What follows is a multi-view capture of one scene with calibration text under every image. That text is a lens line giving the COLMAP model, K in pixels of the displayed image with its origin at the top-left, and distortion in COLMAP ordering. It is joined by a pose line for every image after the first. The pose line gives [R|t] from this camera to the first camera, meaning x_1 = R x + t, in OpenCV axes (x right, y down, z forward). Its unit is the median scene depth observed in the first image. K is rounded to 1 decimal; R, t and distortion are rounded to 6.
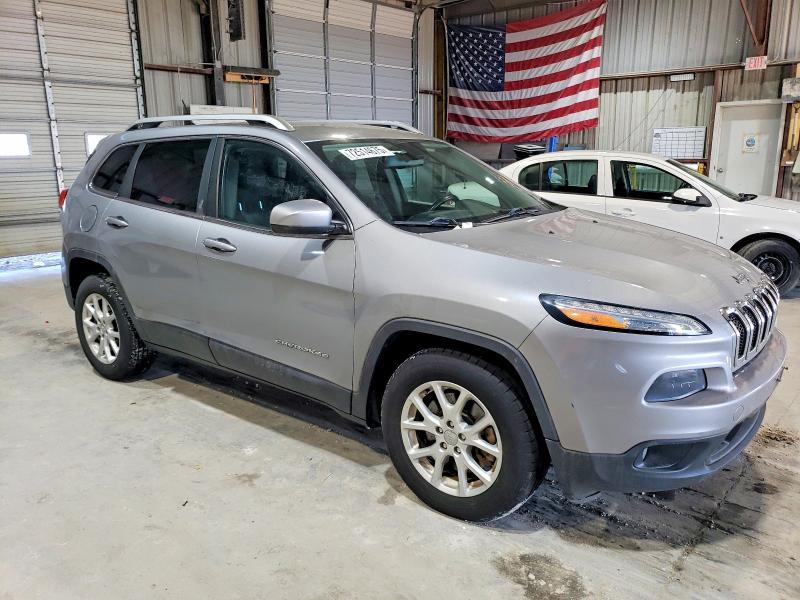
lens RADIAL K [[628.9, 0, 402.1], [0, 628.9, 299.5], [0, 0, 1]] dist [-0.001908, 0.010815]
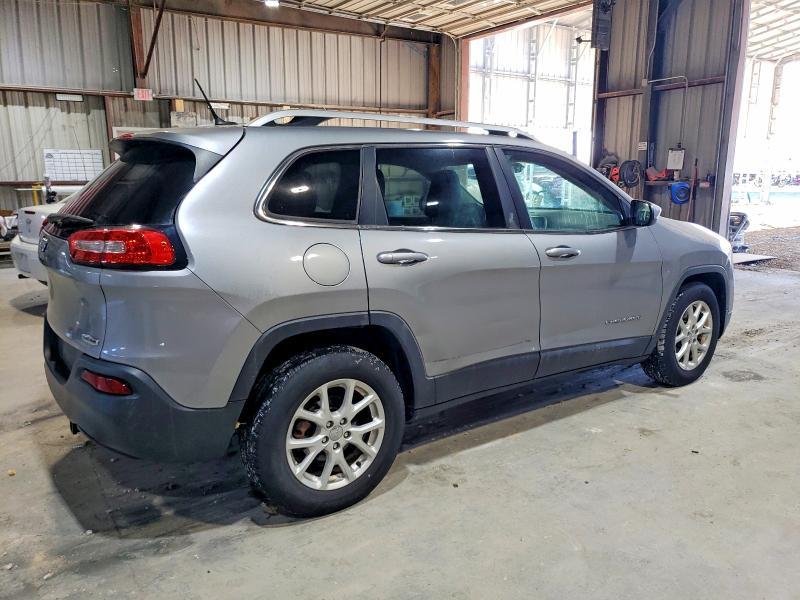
lens RADIAL K [[628.9, 0, 398.3], [0, 628.9, 303.8], [0, 0, 1]] dist [-0.001908, 0.010815]
pose [[0.280370, -0.185819, 0.941735, -0.384064], [0.217122, 0.967933, 0.126348, -0.054858], [-0.935014, 0.169047, 0.311724, 0.268143]]
